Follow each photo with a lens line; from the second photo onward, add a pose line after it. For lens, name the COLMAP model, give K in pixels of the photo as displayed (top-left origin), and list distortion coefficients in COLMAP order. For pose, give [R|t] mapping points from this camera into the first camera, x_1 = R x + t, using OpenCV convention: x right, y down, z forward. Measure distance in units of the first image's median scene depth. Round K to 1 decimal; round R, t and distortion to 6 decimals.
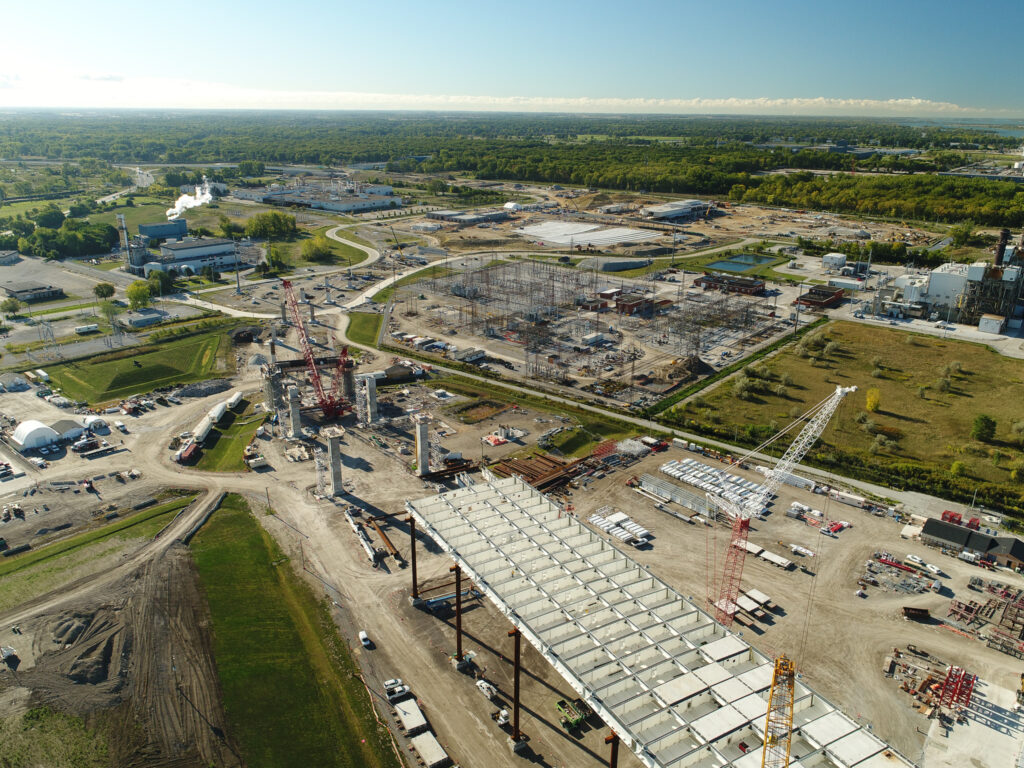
lens RADIAL K [[772.1, 0, 512.0], [0, 772.1, 384.0], [0, 0, 1]] dist [0.002895, -0.000785]
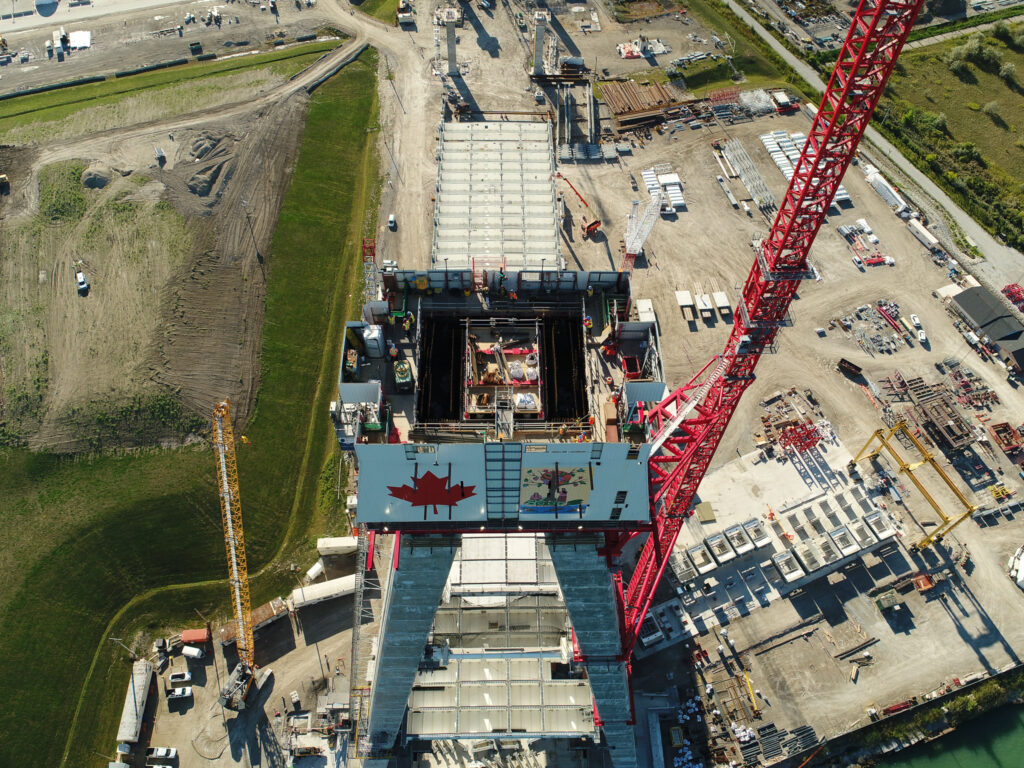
lens RADIAL K [[773.5, 0, 512.0], [0, 773.5, 384.0], [0, 0, 1]] dist [-0.004533, 0.007982]
pose [[0.884633, 0.388936, -0.257204, 0.220112], [-0.164782, 0.776768, 0.607847, -0.142865], [0.436202, -0.495339, 0.751244, -0.007522]]
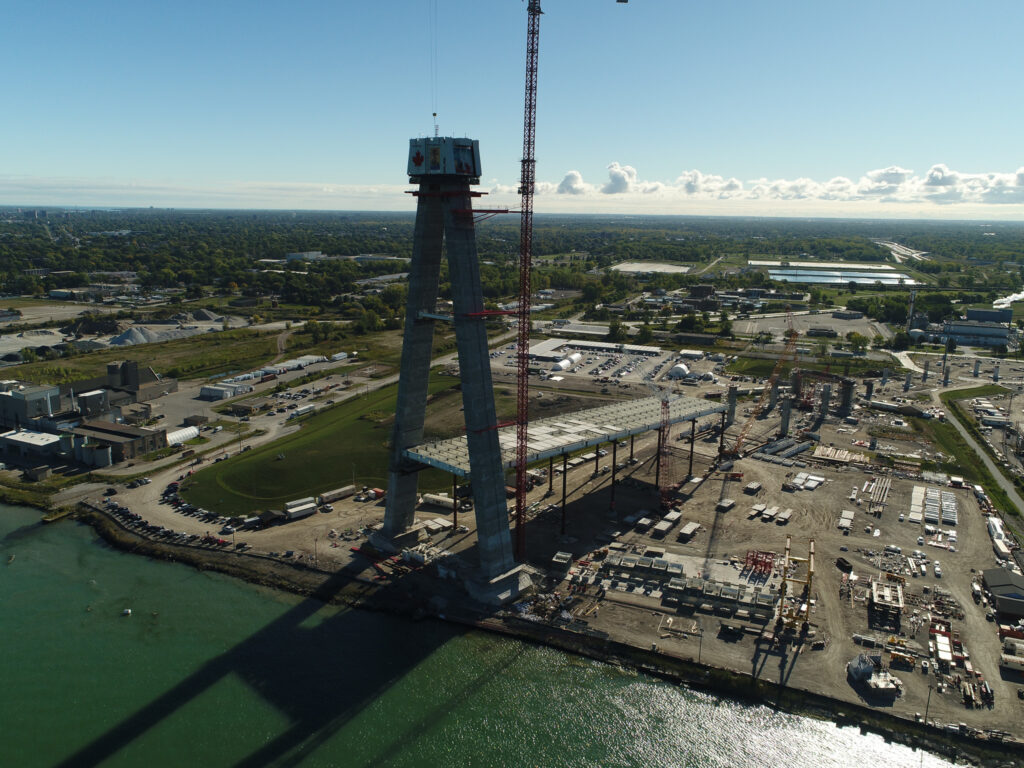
lens RADIAL K [[772.1, 0, 512.0], [0, 772.1, 384.0], [0, 0, 1]] dist [0.002895, -0.000785]
pose [[0.314449, 0.205937, -0.926667, 0.835463], [-0.332153, 0.938346, 0.095822, 0.041085], [0.889268, 0.277664, 0.363464, -0.034338]]
